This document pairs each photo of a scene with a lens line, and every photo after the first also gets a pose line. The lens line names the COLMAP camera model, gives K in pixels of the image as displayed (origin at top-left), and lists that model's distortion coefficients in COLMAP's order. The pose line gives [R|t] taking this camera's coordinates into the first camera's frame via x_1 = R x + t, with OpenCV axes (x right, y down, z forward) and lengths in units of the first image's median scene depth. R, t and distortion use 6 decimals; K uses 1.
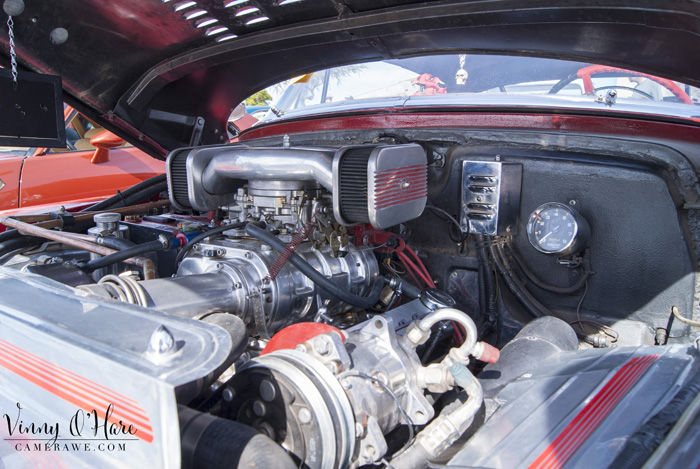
lens RADIAL K [[552.8, 0, 350.0], [0, 552.8, 234.5], [0, 0, 1]] dist [-0.076625, 0.001615]
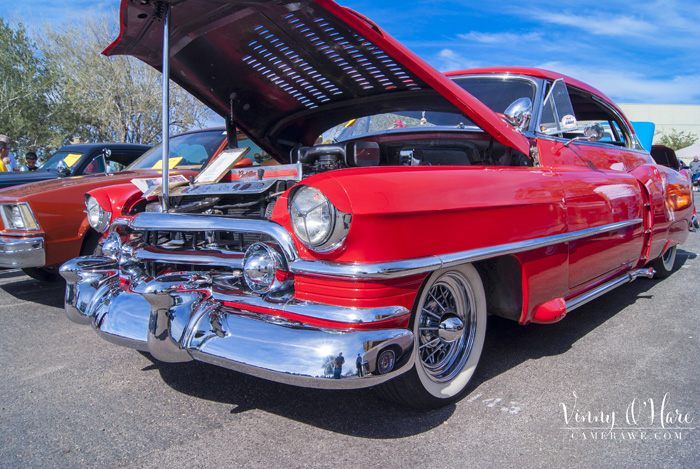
lens RADIAL K [[552.8, 0, 350.0], [0, 552.8, 234.5], [0, 0, 1]] dist [-0.076625, 0.001615]
pose [[0.988197, 0.007347, -0.153011, 0.341383], [-0.022336, 0.995085, -0.096472, 0.474845], [0.151550, 0.098751, 0.983504, -1.444216]]
